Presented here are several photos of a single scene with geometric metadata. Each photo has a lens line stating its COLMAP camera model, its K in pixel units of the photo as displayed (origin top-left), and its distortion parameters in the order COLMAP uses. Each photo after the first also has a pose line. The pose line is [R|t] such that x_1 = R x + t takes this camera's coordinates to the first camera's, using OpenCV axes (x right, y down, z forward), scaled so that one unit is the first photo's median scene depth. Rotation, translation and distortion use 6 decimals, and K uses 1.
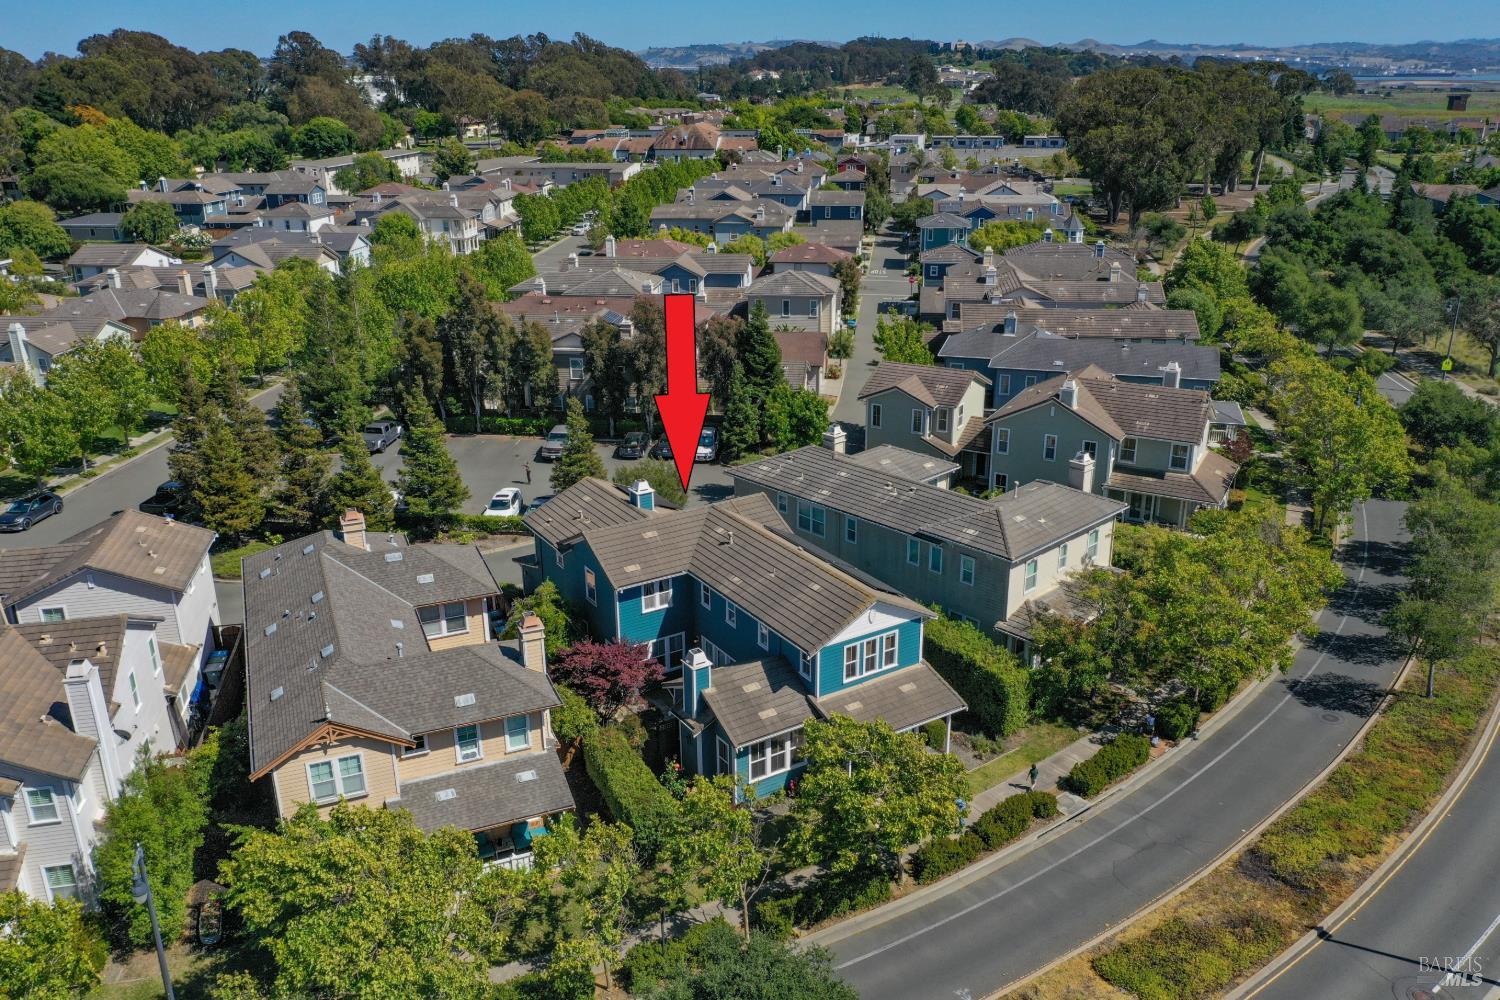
lens RADIAL K [[1180.2, 0, 752.7], [0, 1180.2, 499.4], [0, 0, 1]] dist [-0.000319, -0.003266]
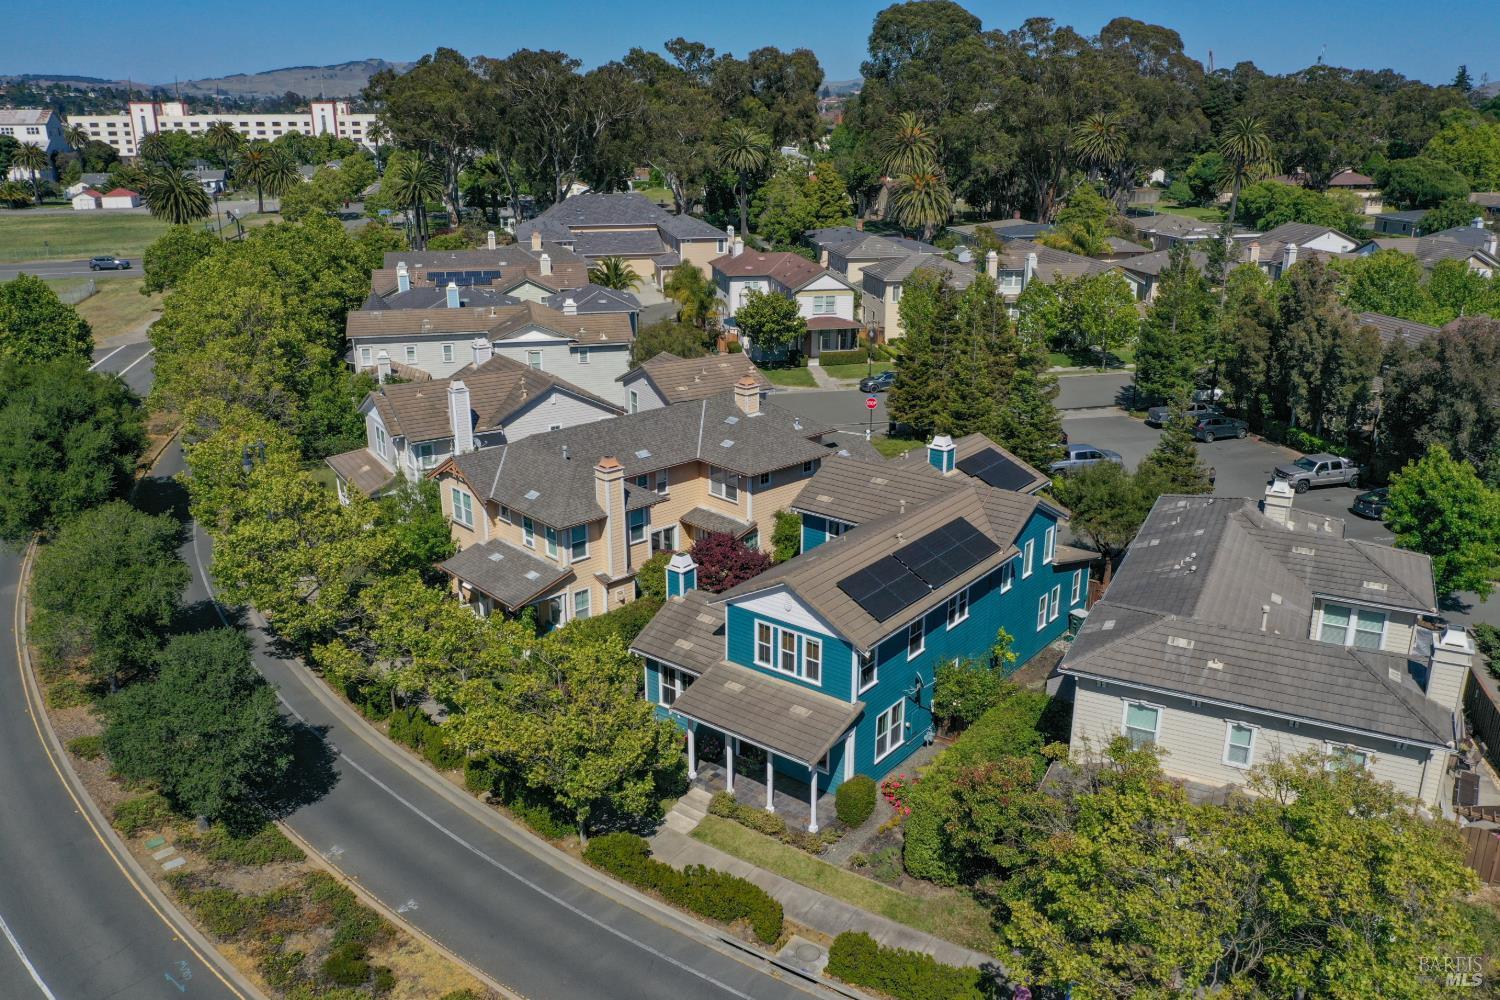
lens RADIAL K [[1180.2, 0, 752.7], [0, 1180.2, 499.4], [0, 0, 1]] dist [-0.000319, -0.003266]
pose [[0.335434, 0.307780, -0.890368, 0.671715], [-0.327014, 0.924397, 0.196346, -0.100385], [0.883485, 0.225302, 0.410723, 0.526799]]
